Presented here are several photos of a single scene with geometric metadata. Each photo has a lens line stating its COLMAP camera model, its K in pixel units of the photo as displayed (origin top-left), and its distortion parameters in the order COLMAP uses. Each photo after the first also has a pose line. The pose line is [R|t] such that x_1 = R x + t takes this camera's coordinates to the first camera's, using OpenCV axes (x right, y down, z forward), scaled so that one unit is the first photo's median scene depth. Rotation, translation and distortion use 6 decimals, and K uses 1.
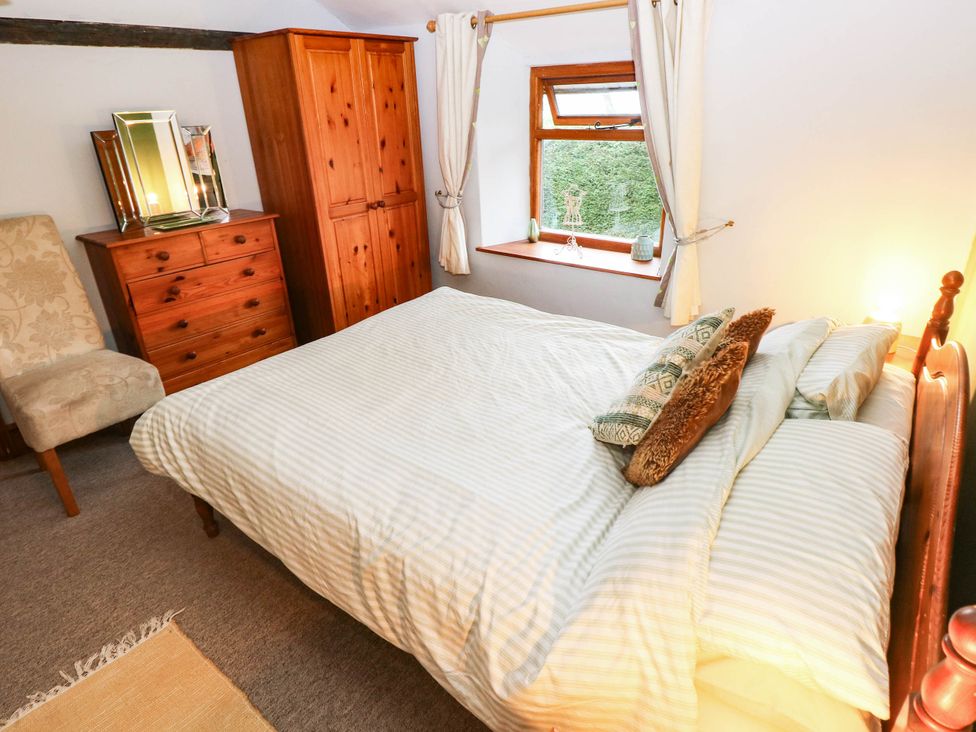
lens RADIAL K [[568.1, 0, 490.4], [0, 568.1, 360.0], [0, 0, 1]] dist [-0.009109, -0.005132]
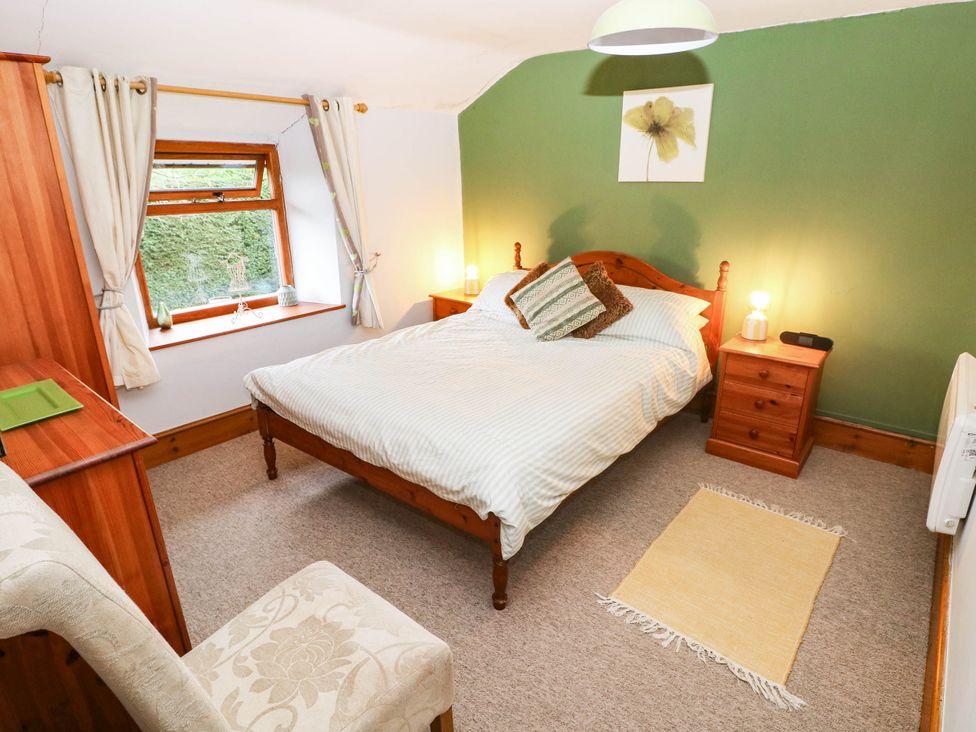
lens RADIAL K [[568.1, 0, 489.2], [0, 568.1, 368.8], [0, 0, 1]] dist [-0.009109, -0.005132]
pose [[0.020306, -0.306943, 0.951511, -1.198052], [0.420921, 0.865878, 0.270336, -0.280509], [-0.906870, 0.395022, 0.146782, 0.680502]]
